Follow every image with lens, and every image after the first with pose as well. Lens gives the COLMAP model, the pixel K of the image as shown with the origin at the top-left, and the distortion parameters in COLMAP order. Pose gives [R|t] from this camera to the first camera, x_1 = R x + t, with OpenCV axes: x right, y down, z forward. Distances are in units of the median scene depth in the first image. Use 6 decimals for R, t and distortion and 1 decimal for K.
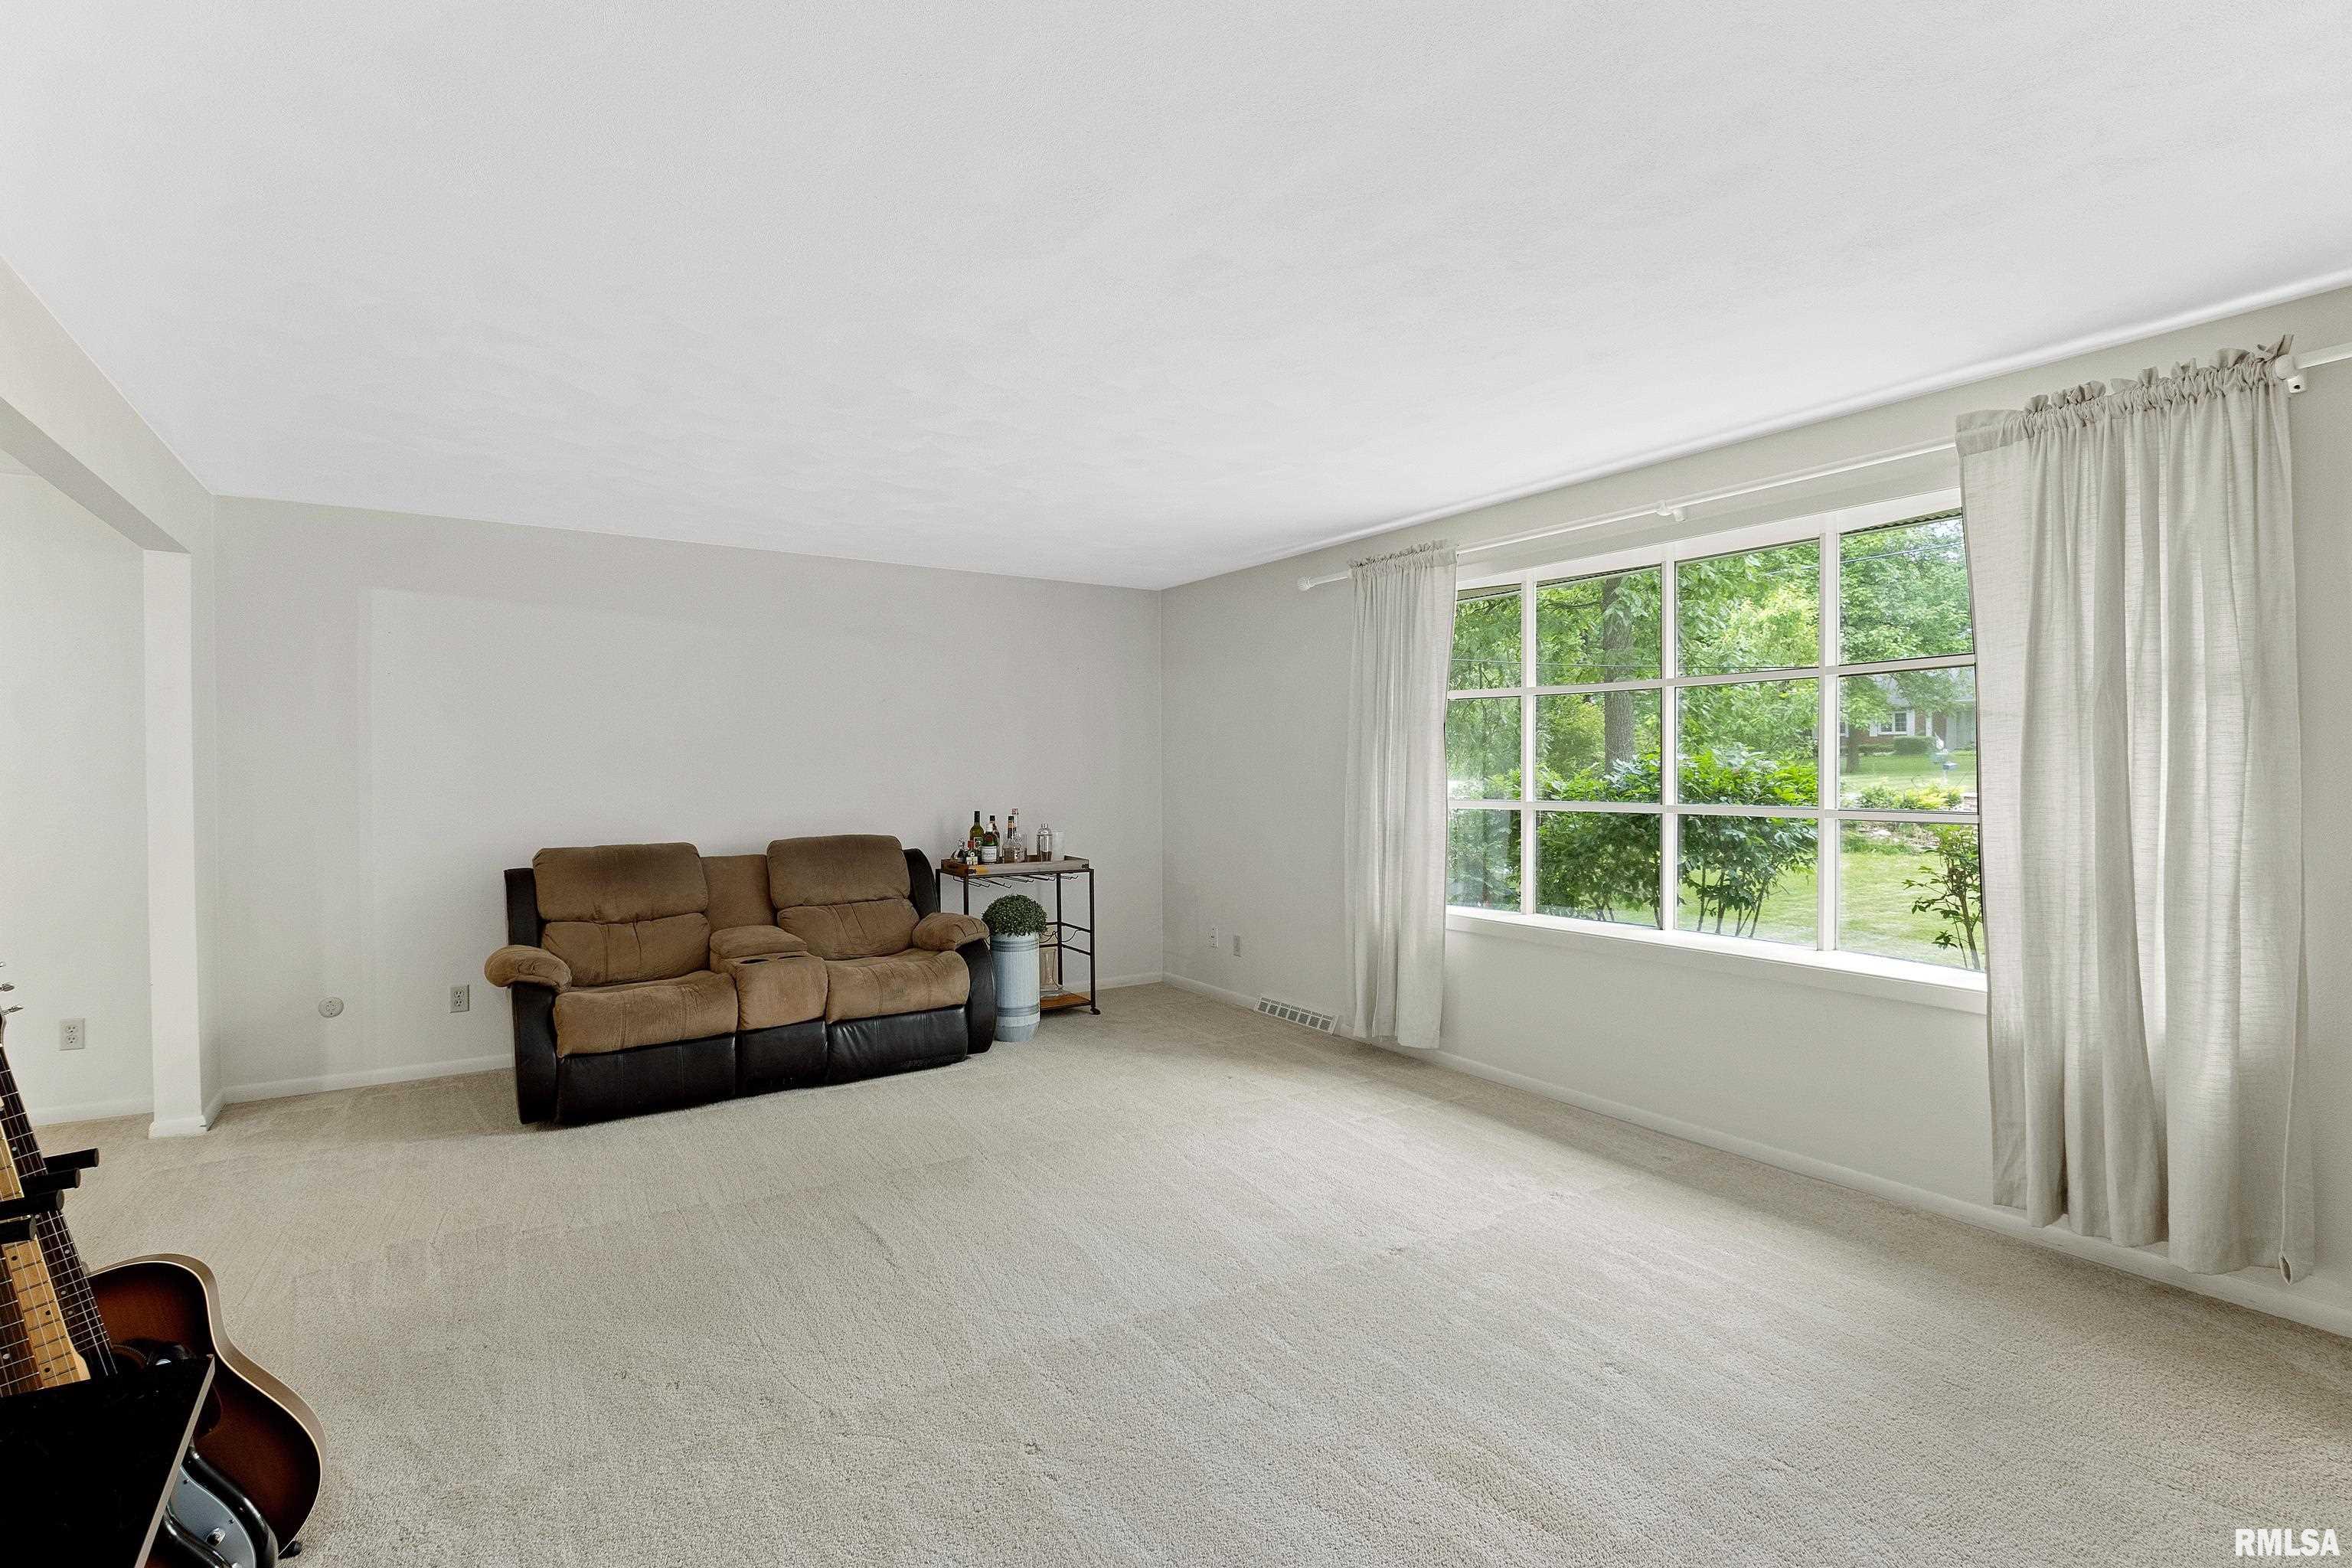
lens RADIAL K [[1087.0, 0, 1163.3], [0, 1087.0, 779.8], [0, 0, 1]] dist [0.014893, -0.022795]
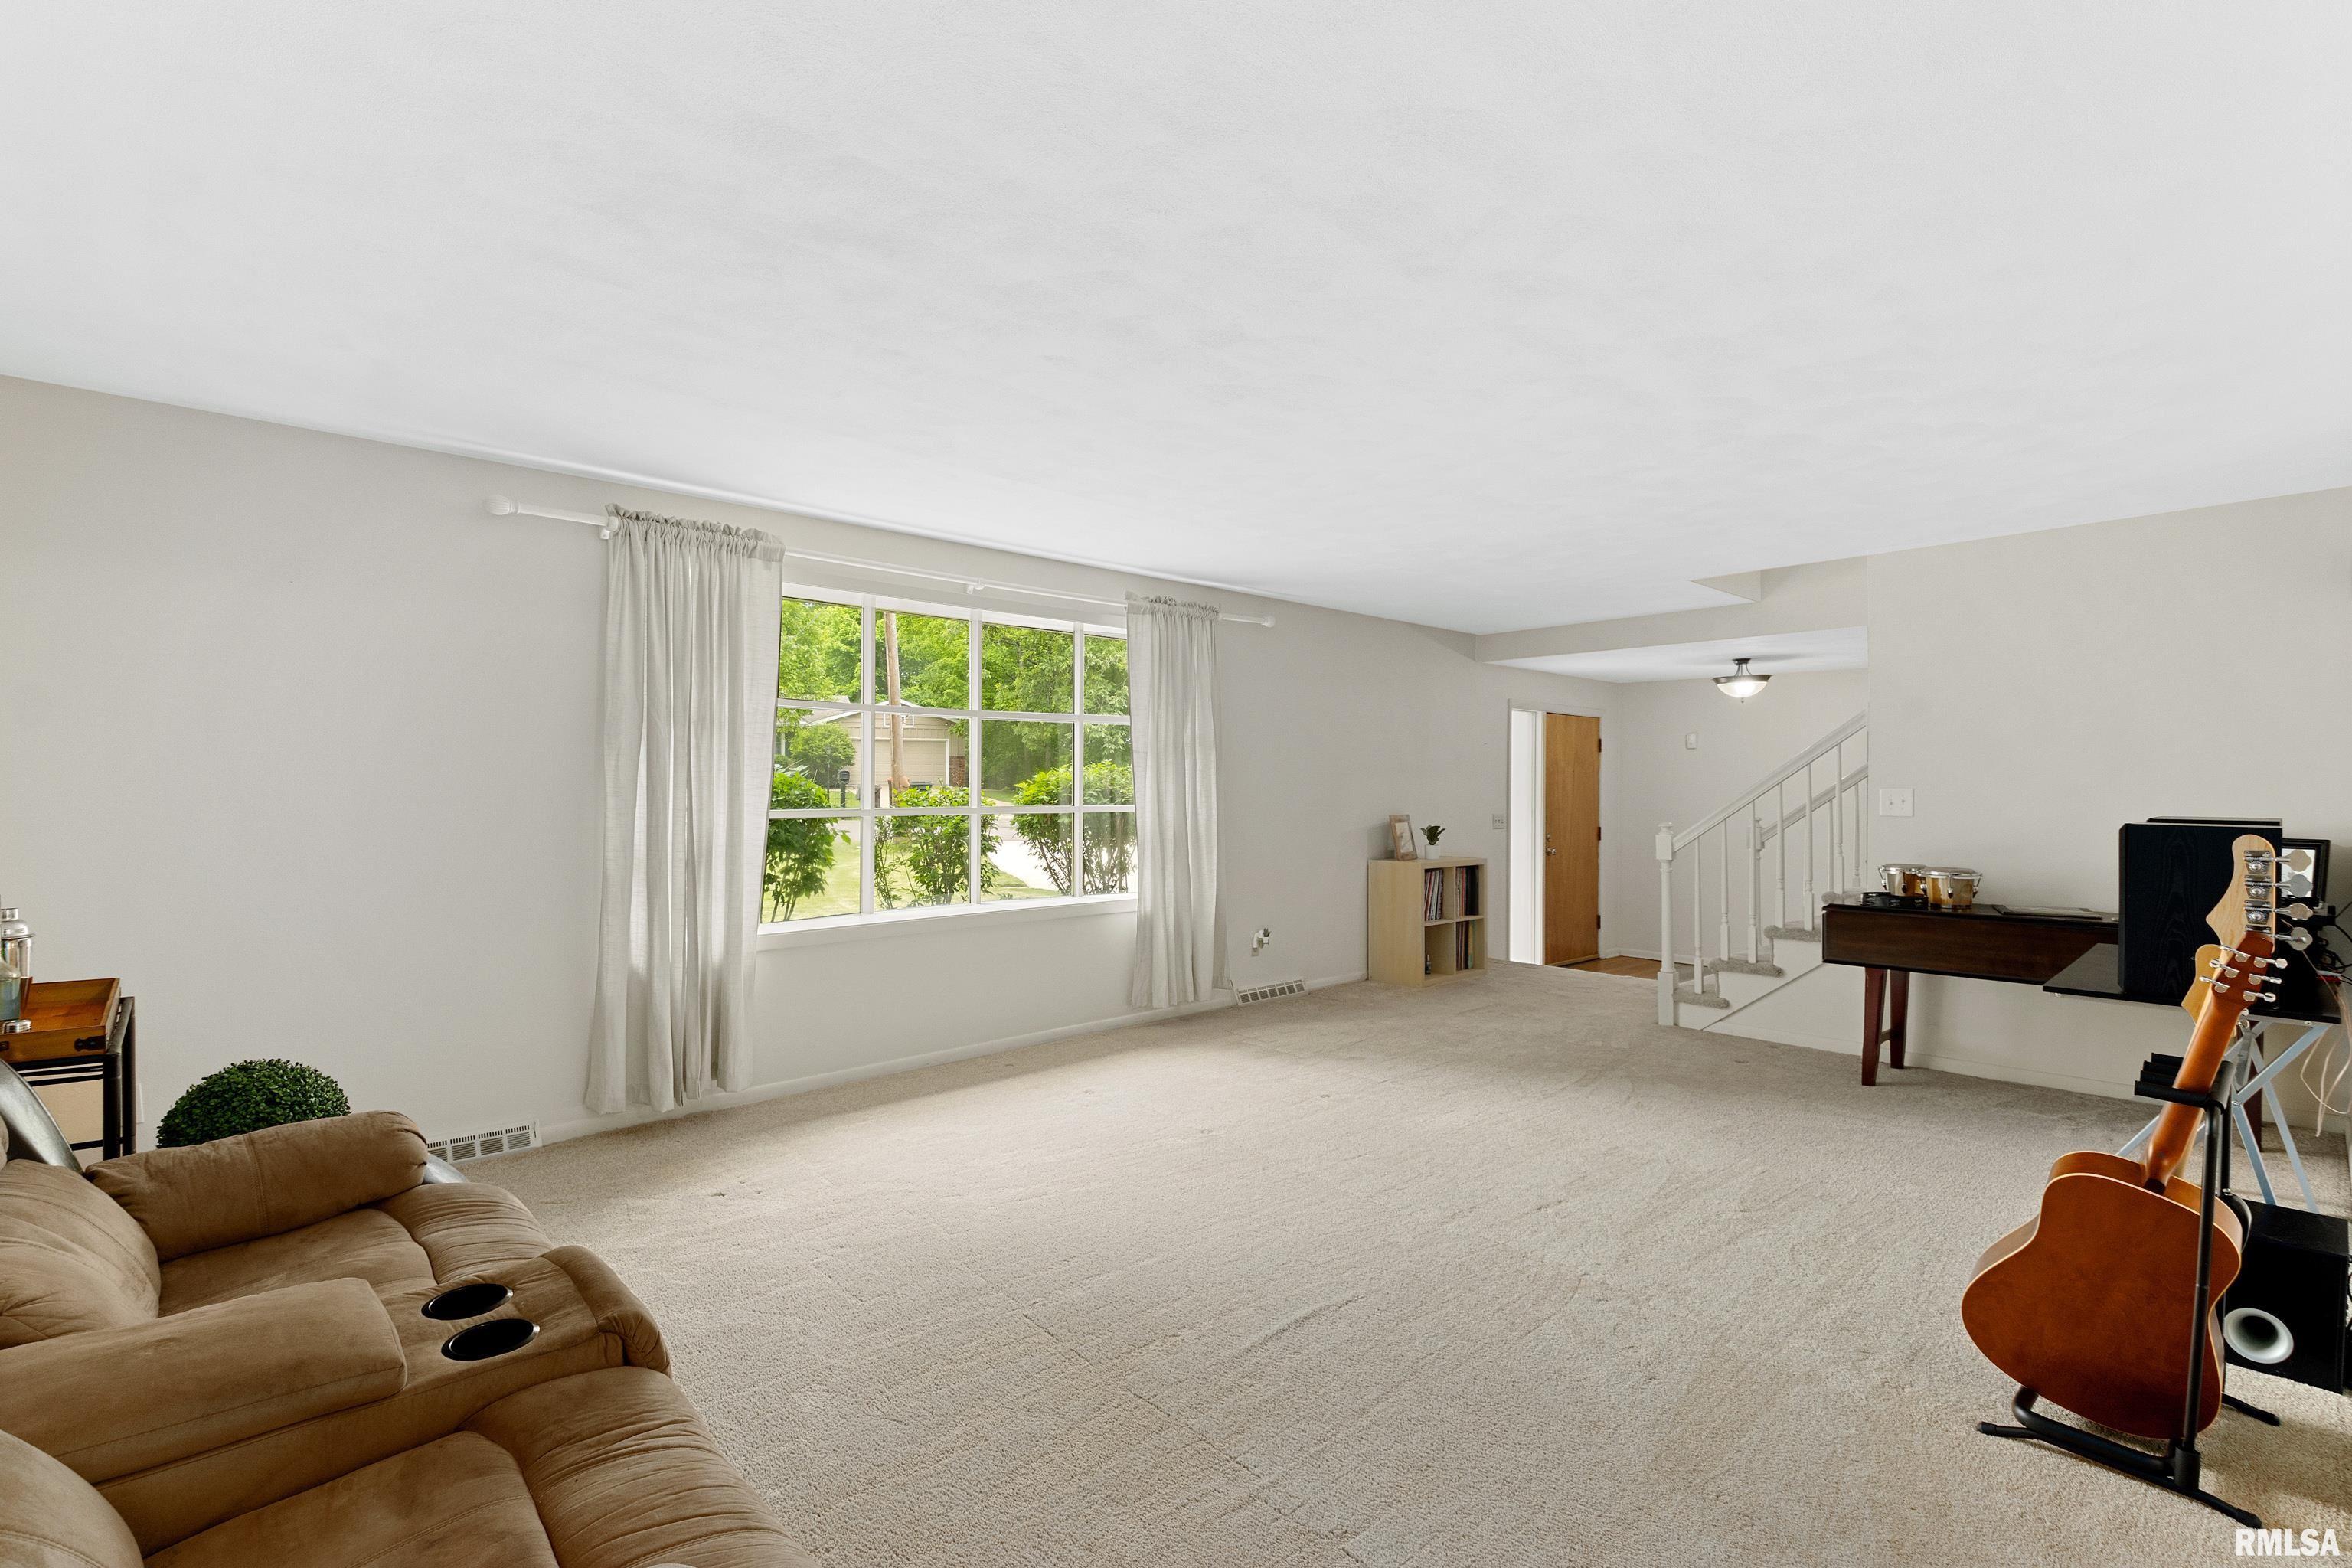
lens RADIAL K [[1087.0, 0, 1163.3], [0, 1087.0, 779.8], [0, 0, 1]] dist [0.014893, -0.022795]
pose [[-0.172915, 0.004510, 0.984926, -0.727876], [0.004764, 0.999982, -0.003742, -0.003385], [-0.984925, 0.004045, -0.172934, 0.833712]]
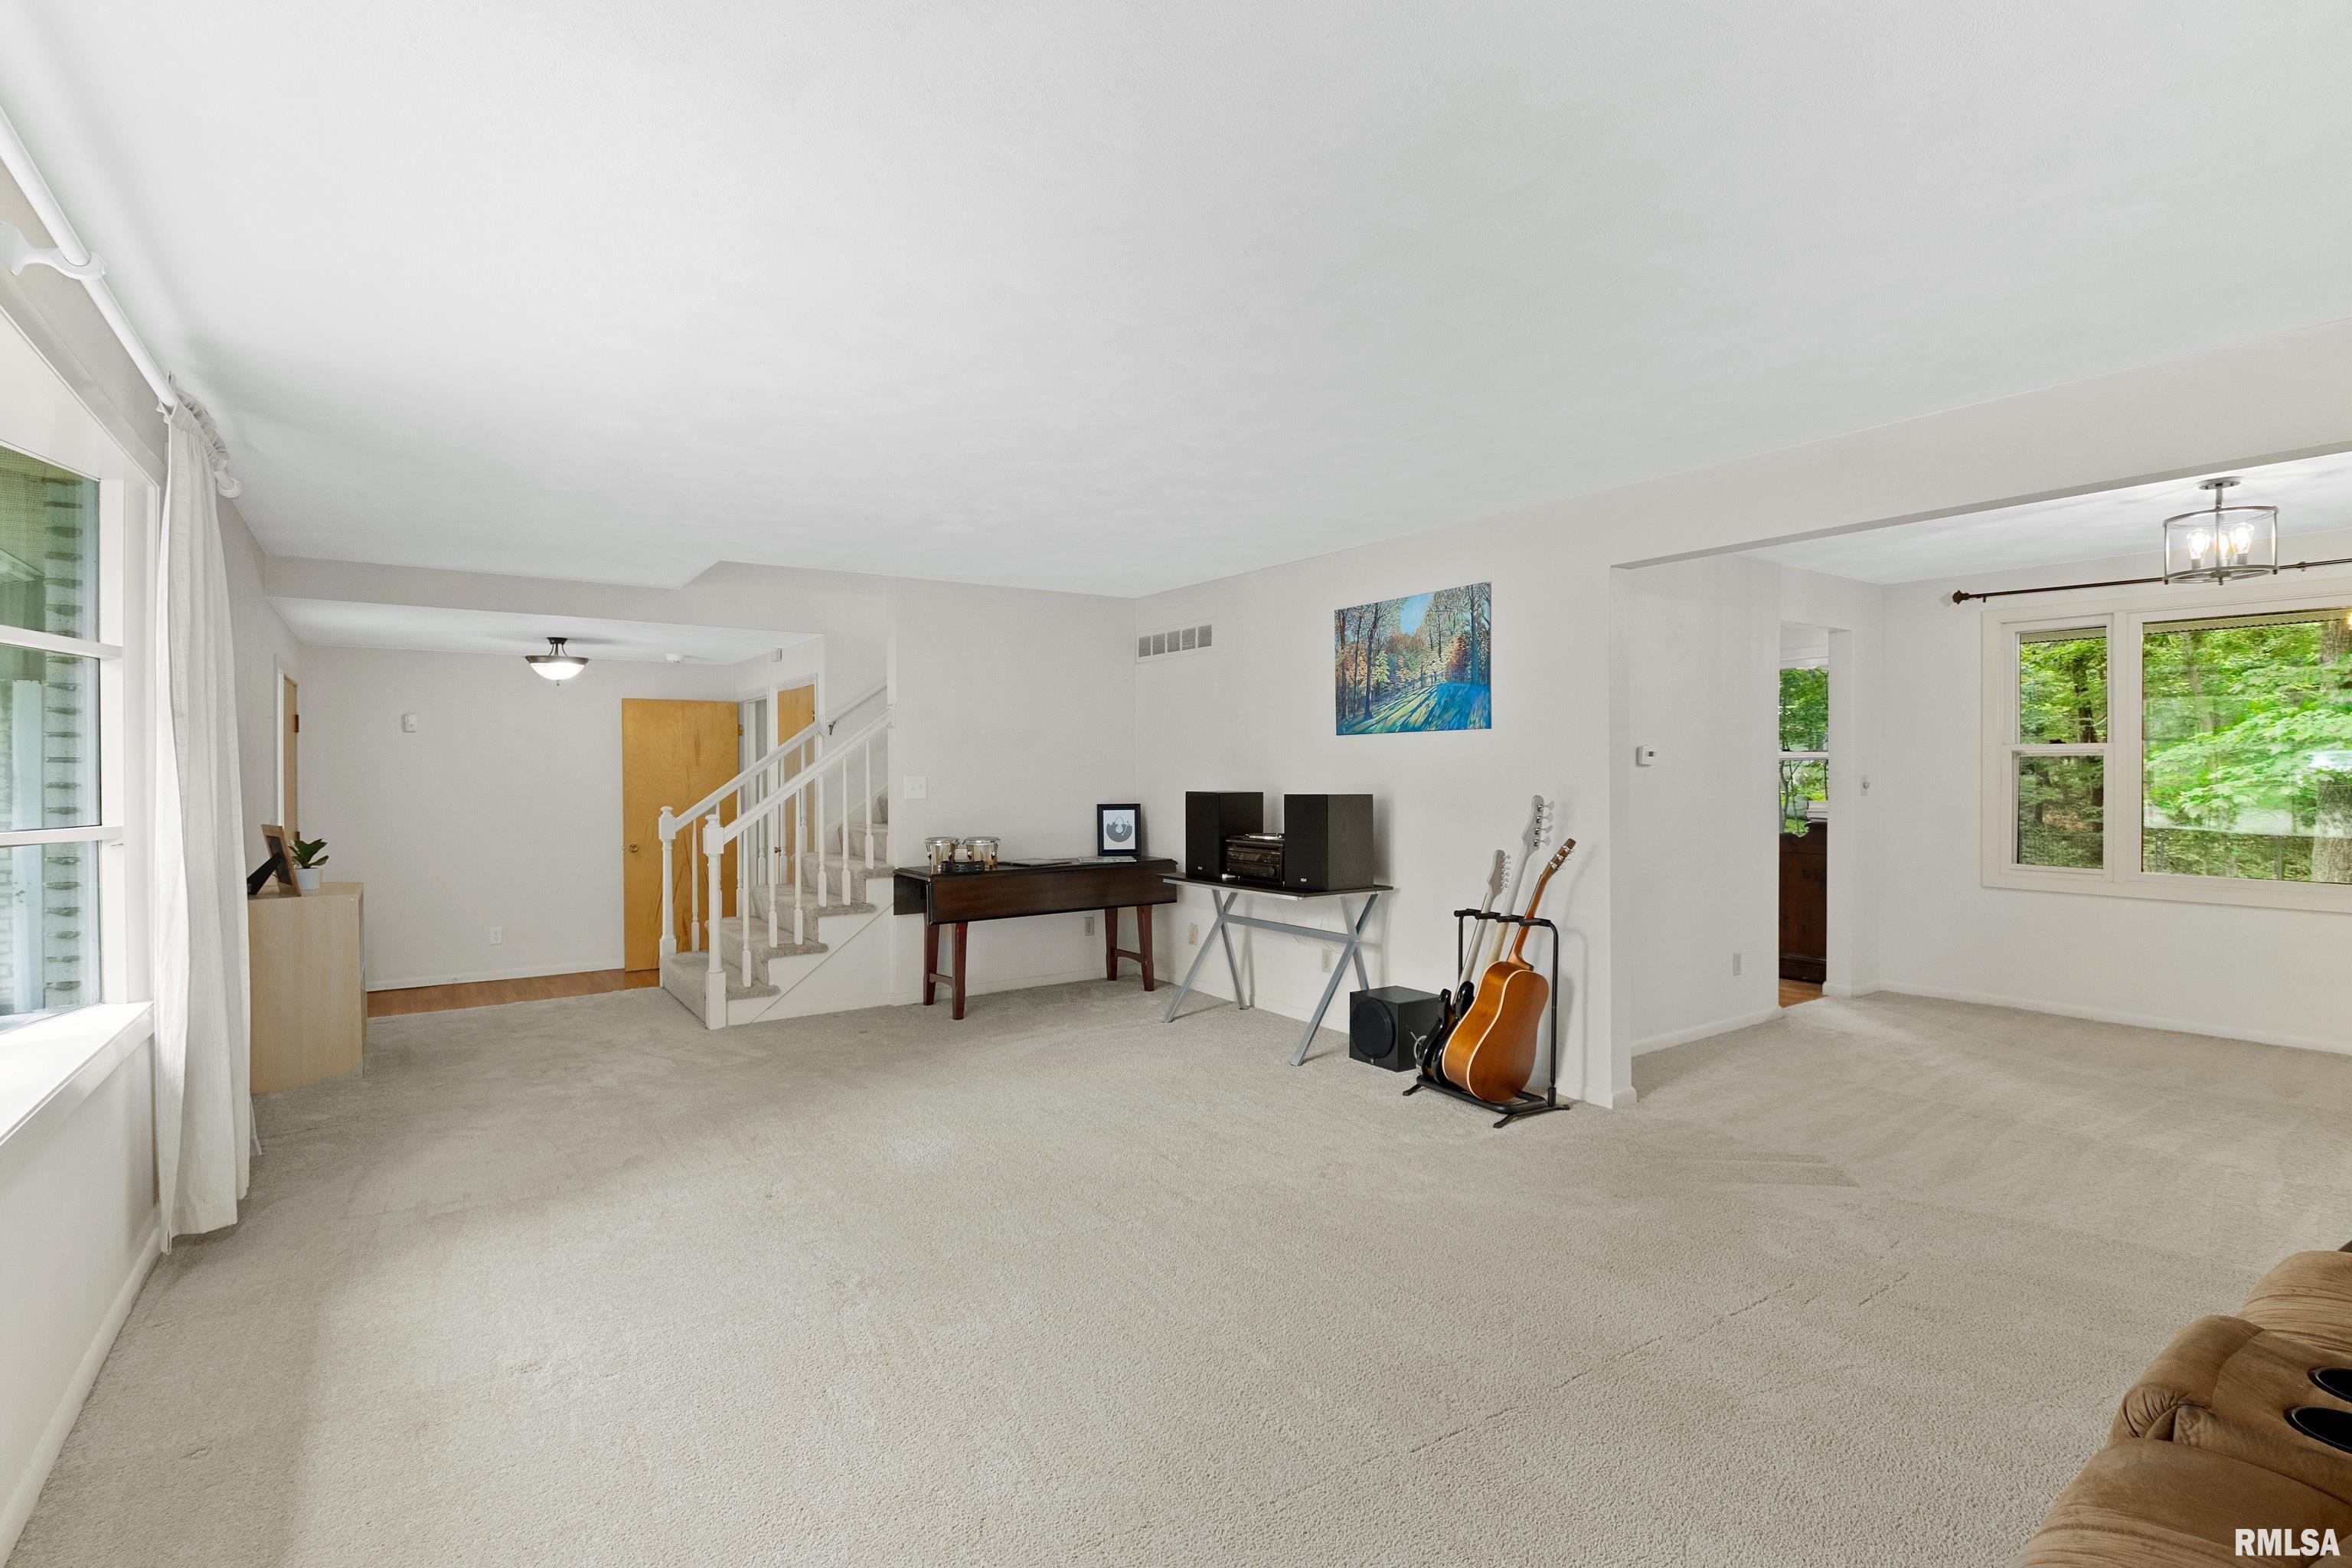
lens RADIAL K [[1087.0, 0, 1163.3], [0, 1087.0, 779.8], [0, 0, 1]] dist [0.014893, -0.022795]
pose [[-0.999414, 0.006109, -0.033683, -0.035207], [0.005531, 0.999836, 0.017227, -0.012031], [0.033782, 0.017030, -0.999284, 1.250180]]
